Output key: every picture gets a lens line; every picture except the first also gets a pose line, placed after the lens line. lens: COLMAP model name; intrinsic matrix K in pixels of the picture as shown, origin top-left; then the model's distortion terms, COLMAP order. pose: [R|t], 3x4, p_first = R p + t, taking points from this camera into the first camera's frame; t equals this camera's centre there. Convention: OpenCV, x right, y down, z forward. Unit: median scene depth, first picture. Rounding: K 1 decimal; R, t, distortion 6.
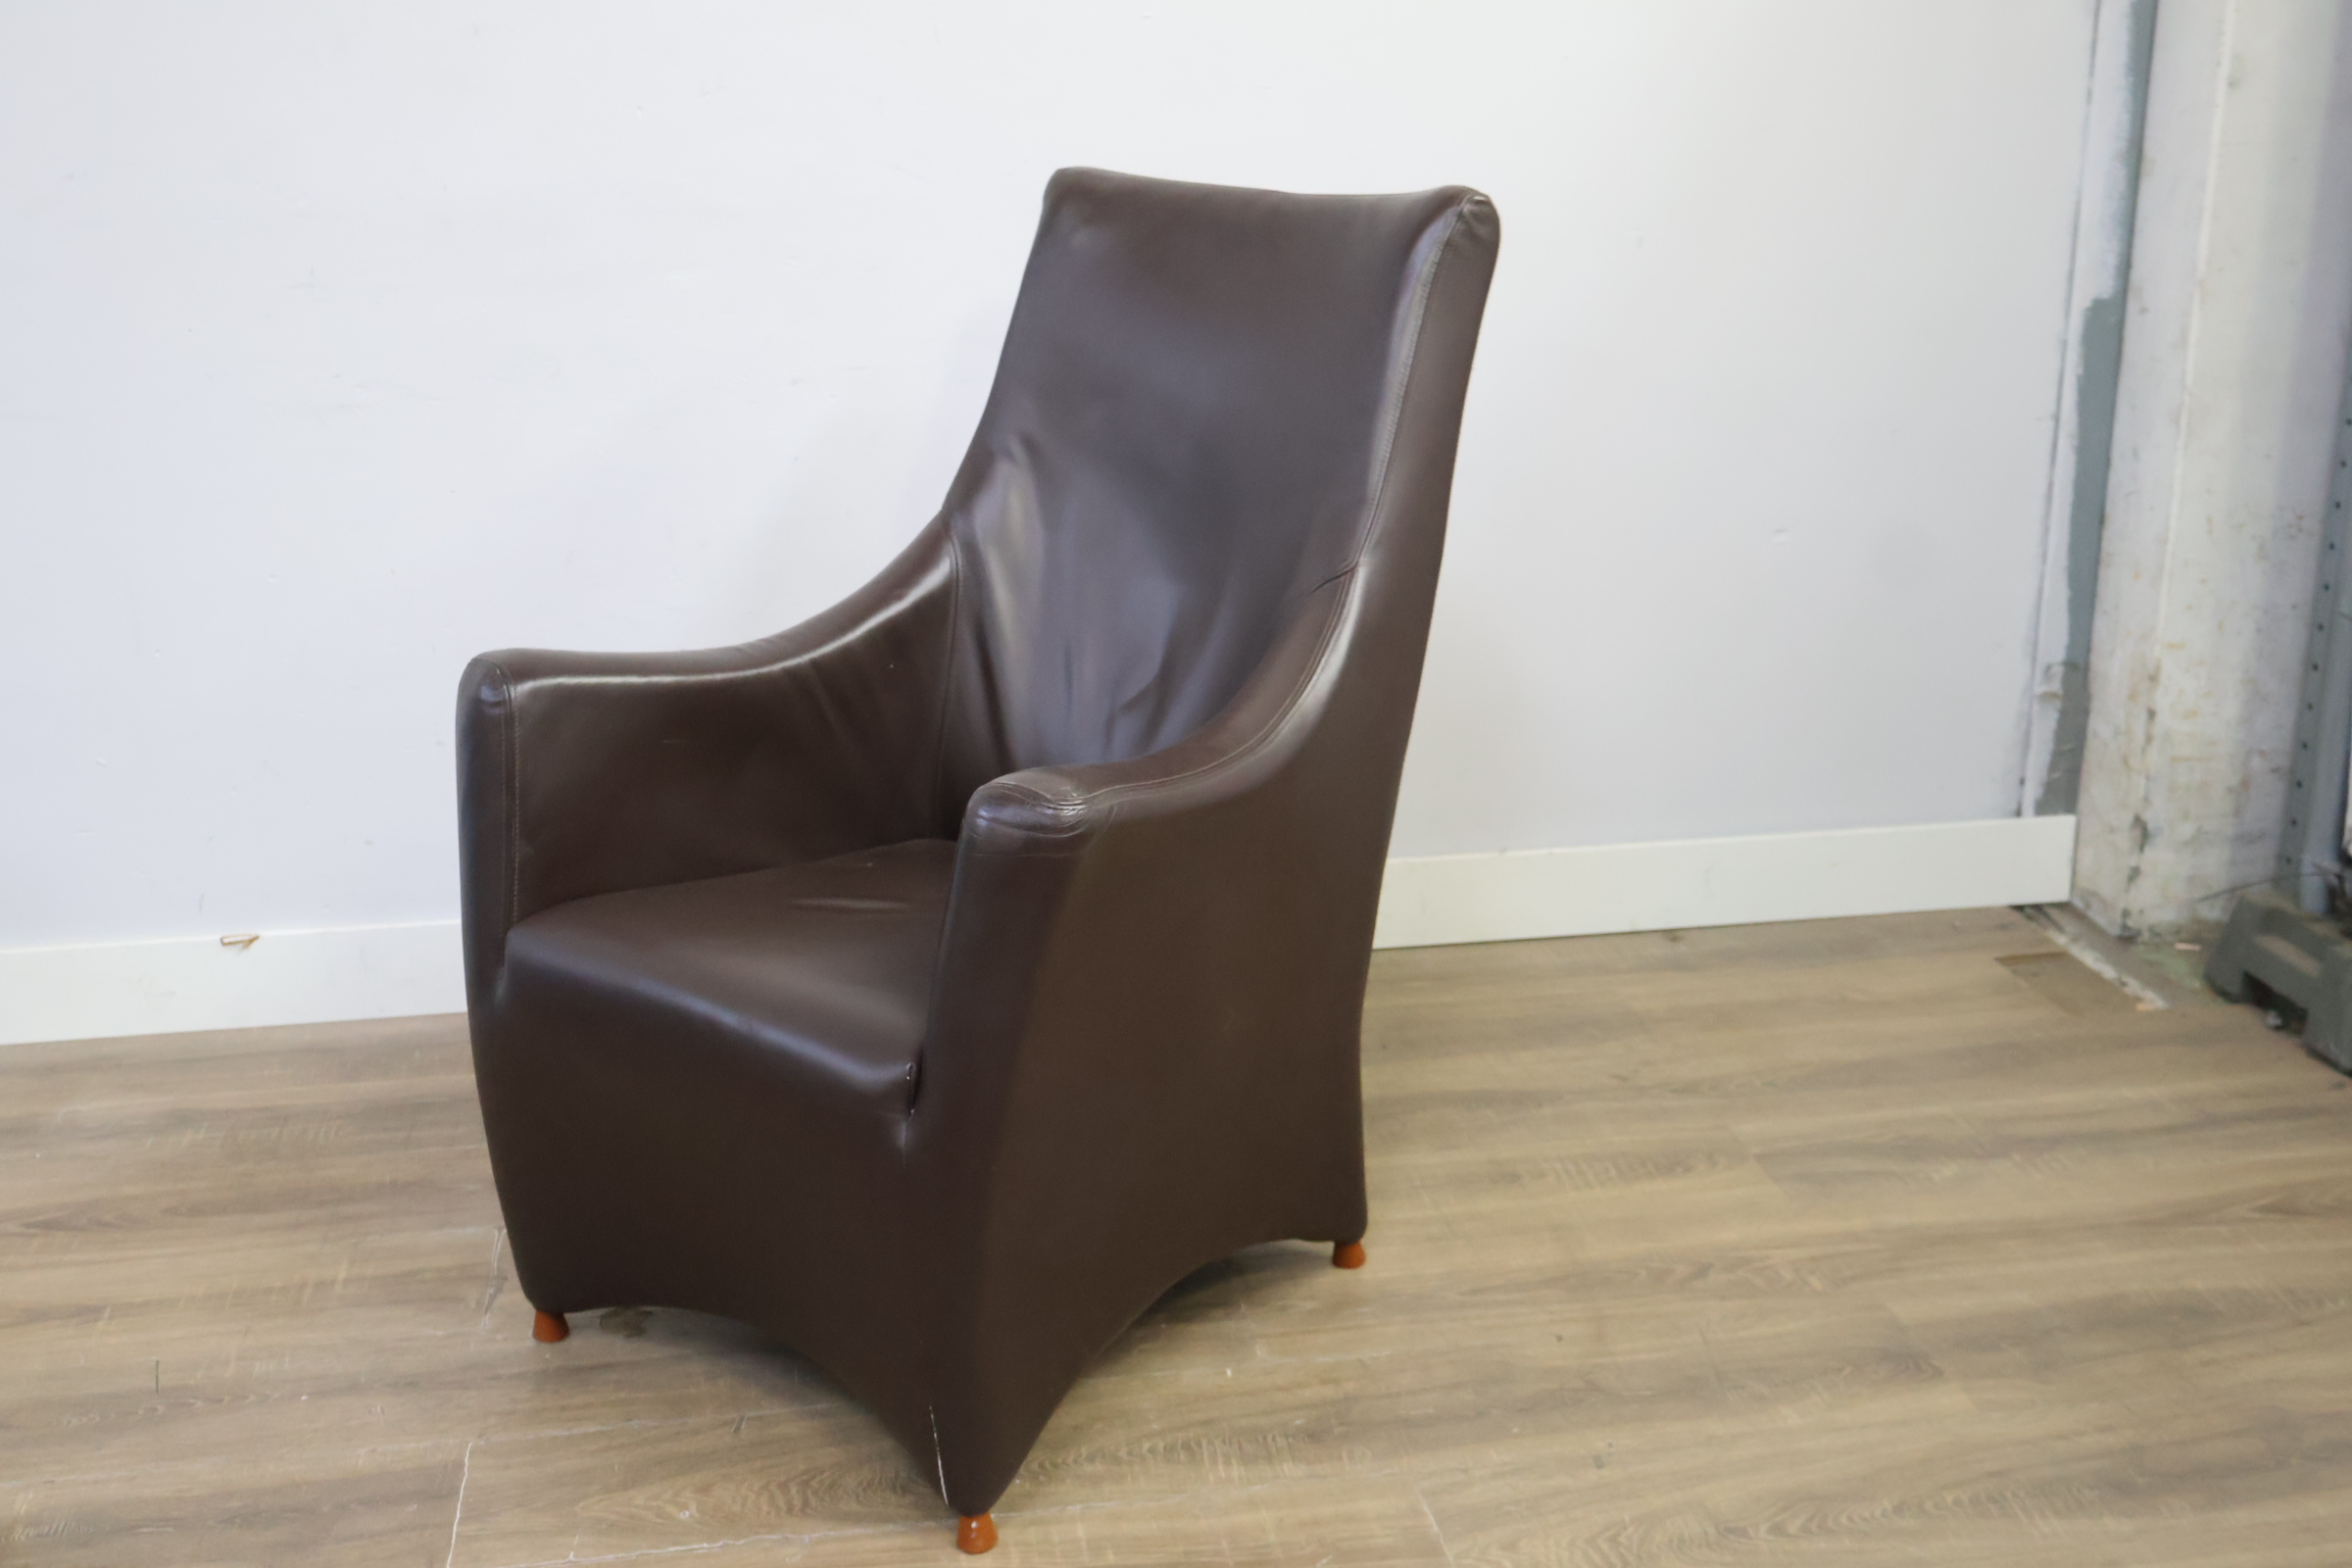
lens RADIAL K [[2437.2, 0, 1177.1], [0, 2437.2, 785.4], [0, 0, 1]] dist [-0.009139, 0.000000]
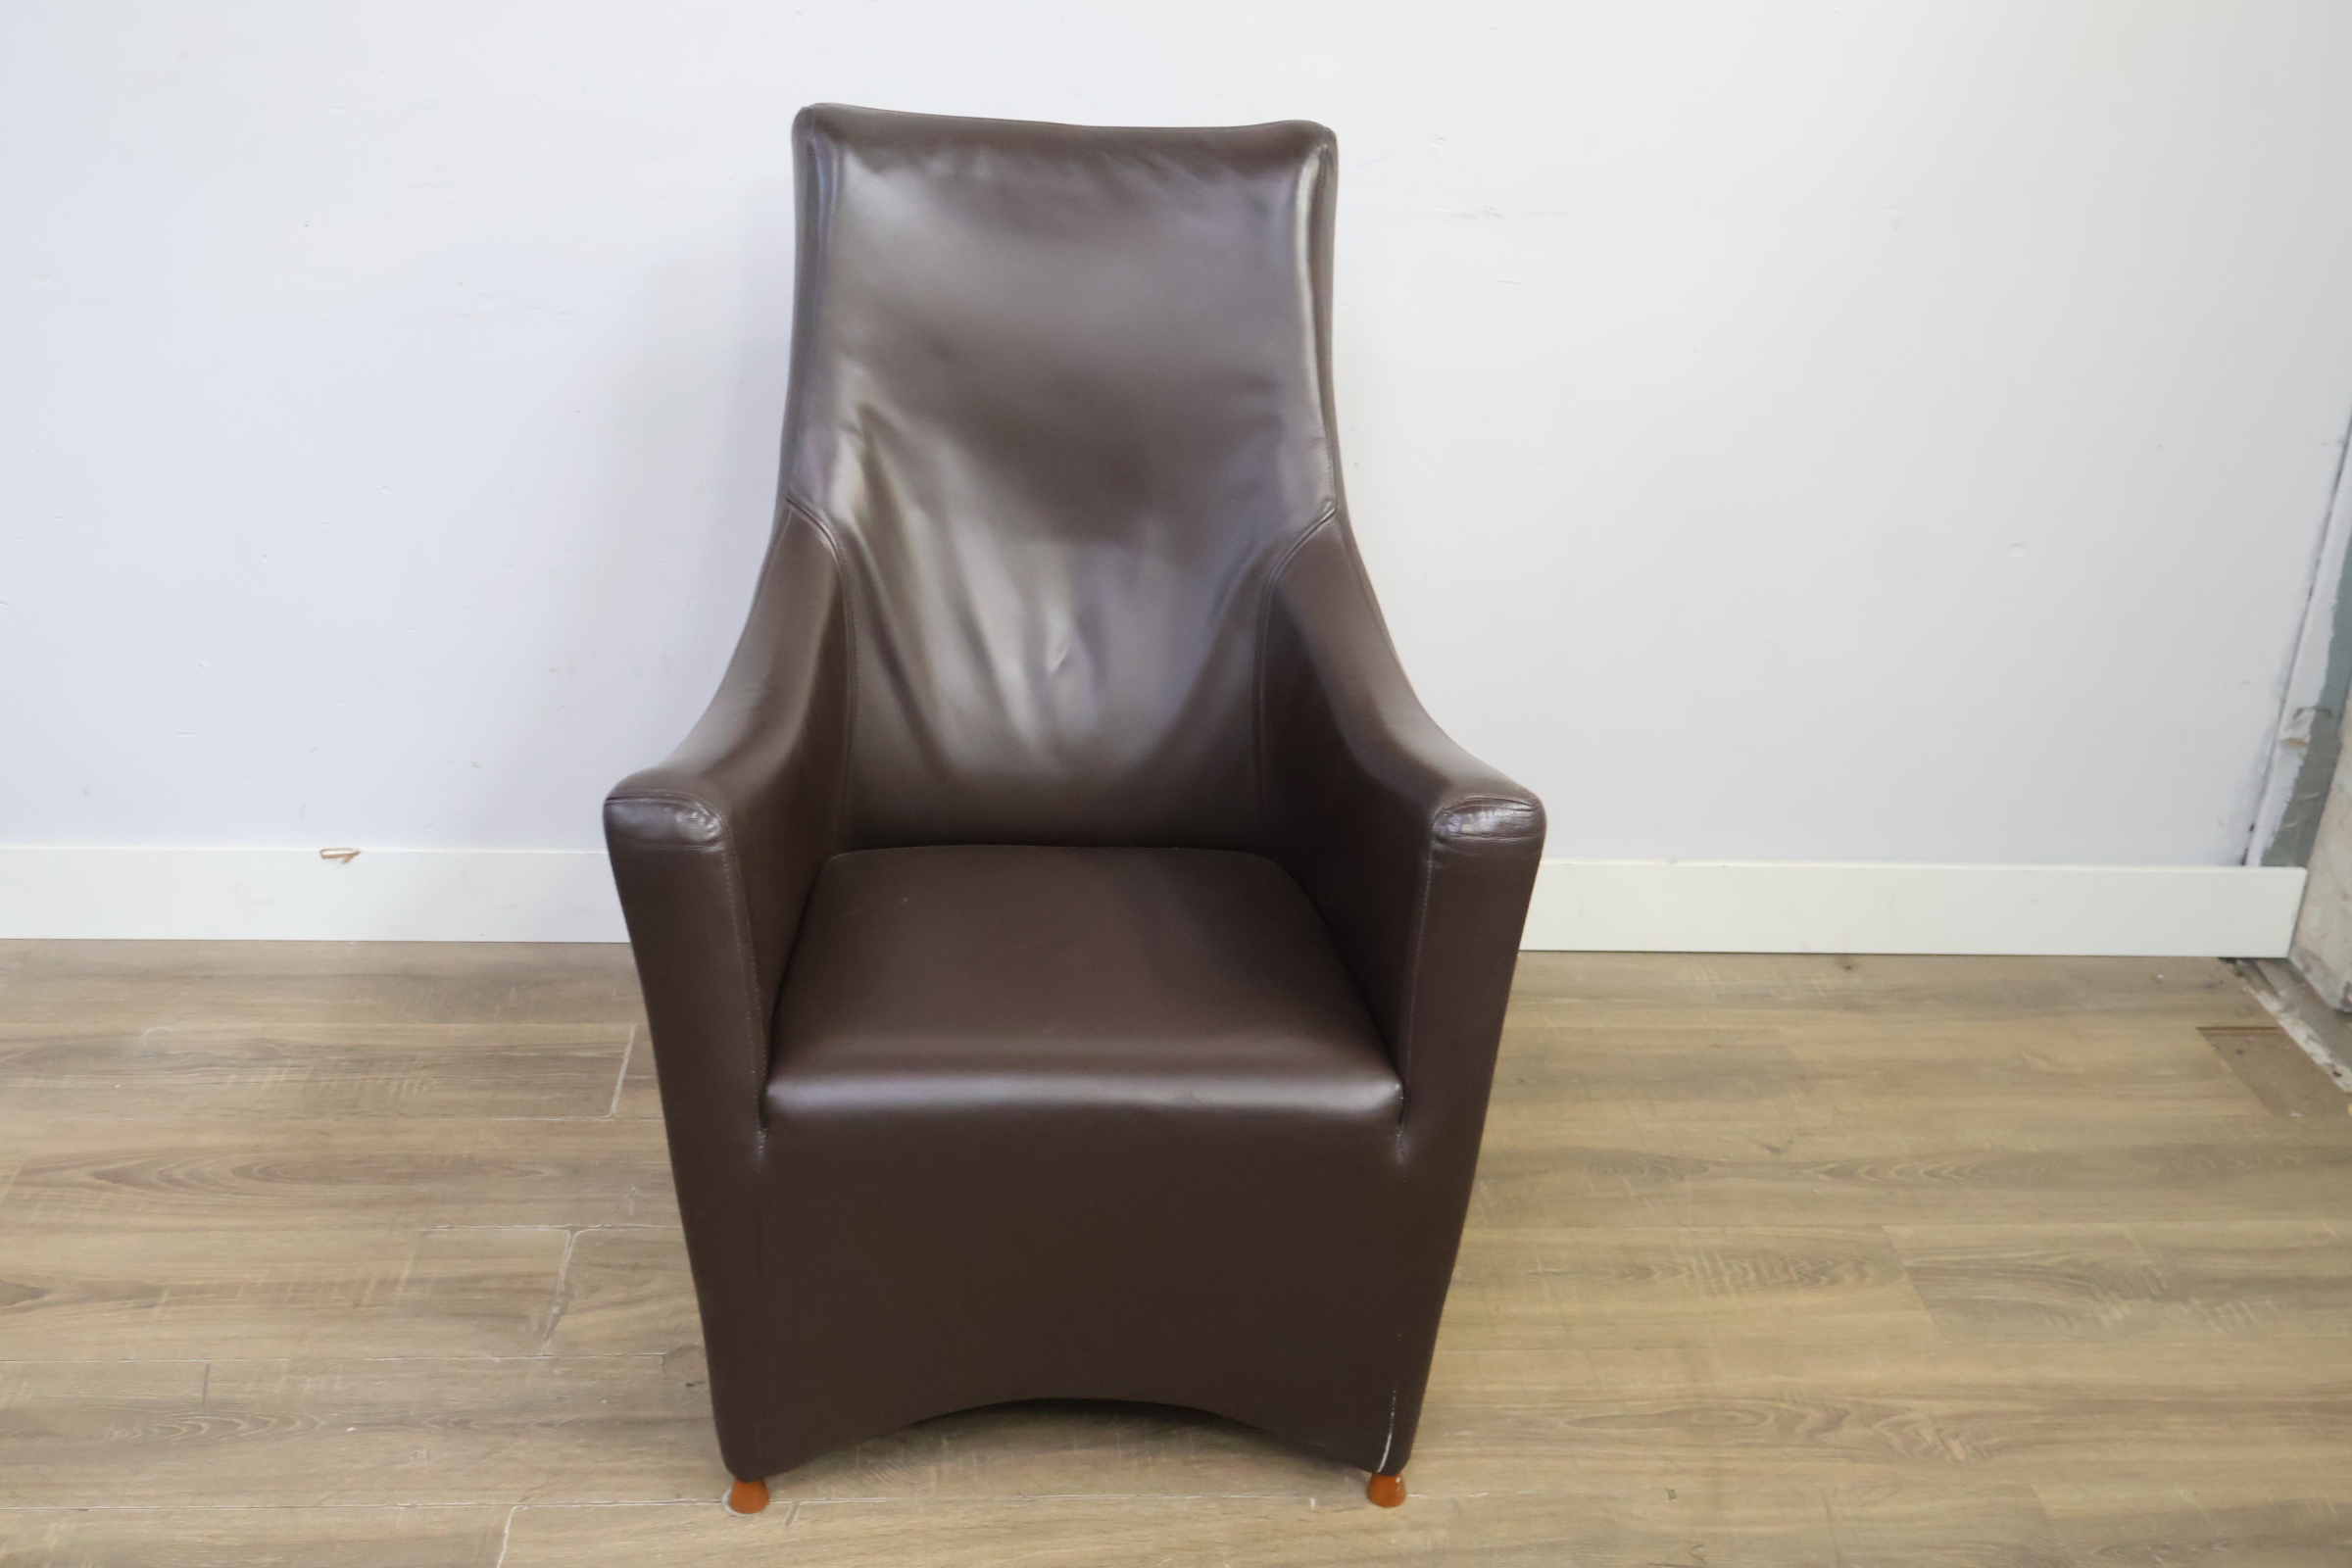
lens RADIAL K [[2437.2, 0, 1188.2], [0, 2437.2, 765.3], [0, 0, 1]] dist [-0.009139, 0.000000]
pose [[0.994050, 0.088684, -0.063245, 0.007015], [-0.081022, 0.990074, 0.114846, -0.129366], [0.072802, -0.109038, 0.991368, 0.088255]]
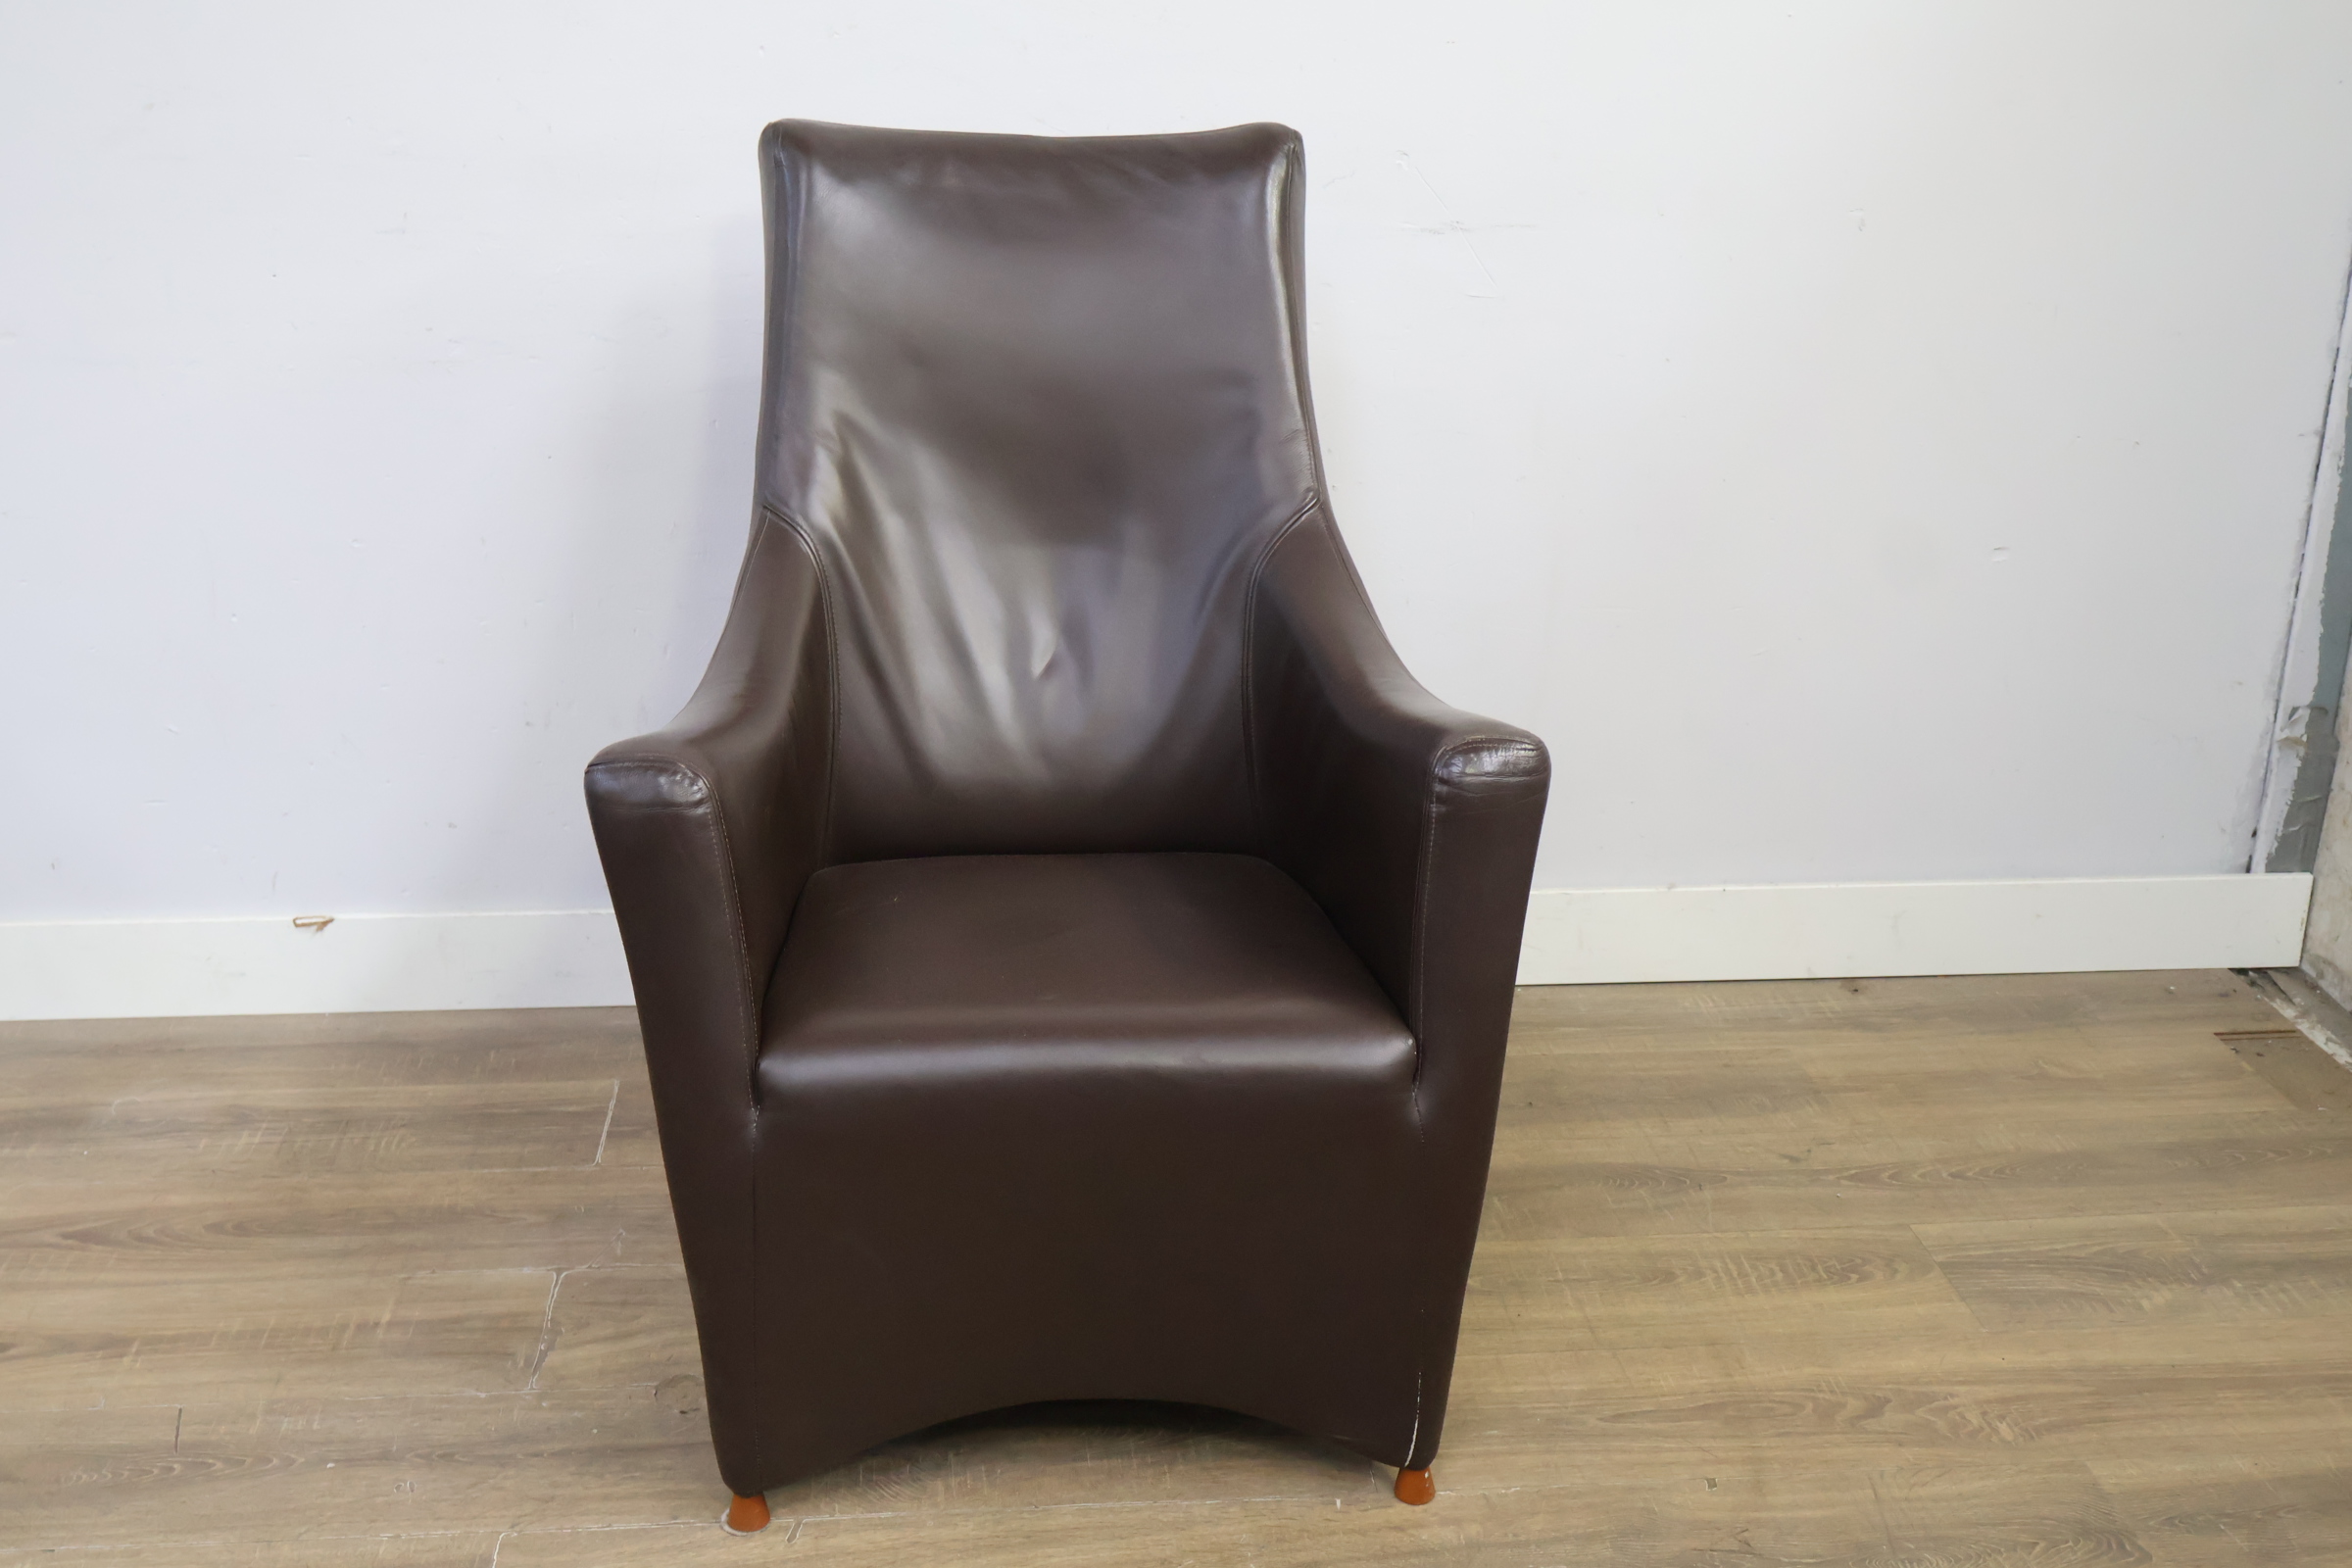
lens RADIAL K [[2437.2, 0, 1175.3], [0, 2437.2, 770.4], [0, 0, 1]] dist [-0.009139, 0.000000]
pose [[0.996901, 0.047701, -0.062551, 0.004191], [-0.045575, 0.998348, 0.034988, -0.051190], [0.064117, -0.032029, 0.997428, 0.099006]]
